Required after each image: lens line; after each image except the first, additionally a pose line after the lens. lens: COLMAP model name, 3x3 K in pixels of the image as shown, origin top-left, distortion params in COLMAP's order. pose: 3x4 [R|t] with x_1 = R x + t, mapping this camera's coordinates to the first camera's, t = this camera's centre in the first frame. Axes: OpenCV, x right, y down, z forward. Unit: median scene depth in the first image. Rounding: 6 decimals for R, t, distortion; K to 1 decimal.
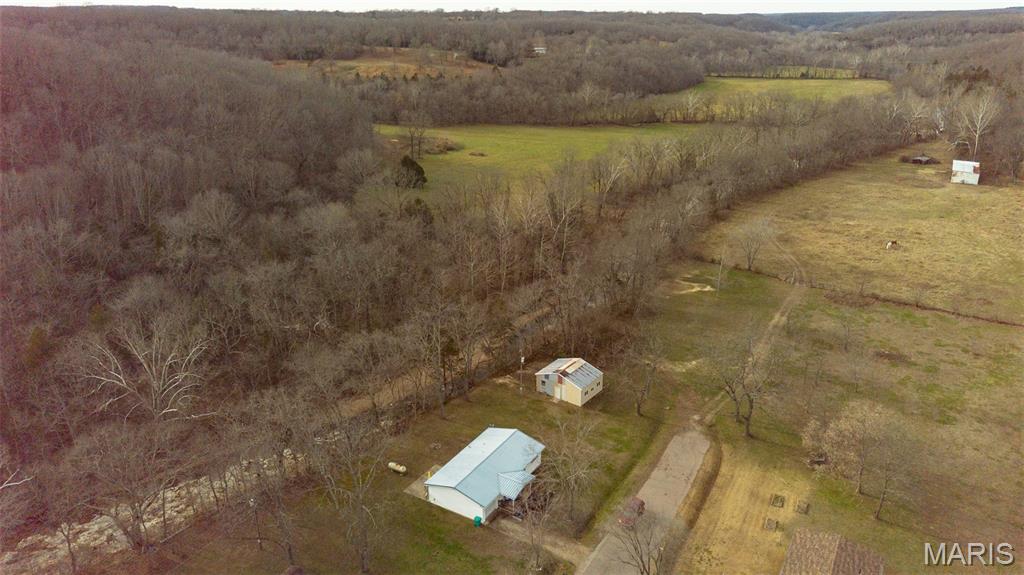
lens RADIAL K [[721.4, 0, 512.9], [0, 721.4, 283.9], [0, 0, 1]] dist [0.073456, -0.061525]
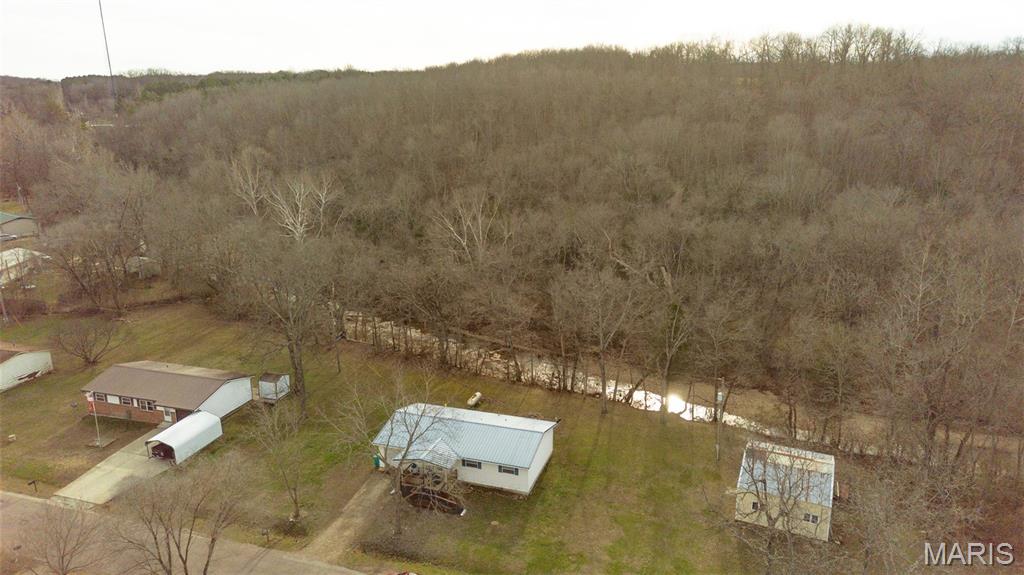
lens RADIAL K [[721.4, 0, 511.1], [0, 721.4, 283.8], [0, 0, 1]] dist [0.073456, -0.061525]
pose [[0.213462, 0.251472, -0.944032, 0.496867], [-0.335848, 0.926300, 0.170807, -0.022410], [0.917410, 0.280590, 0.282186, 0.635311]]
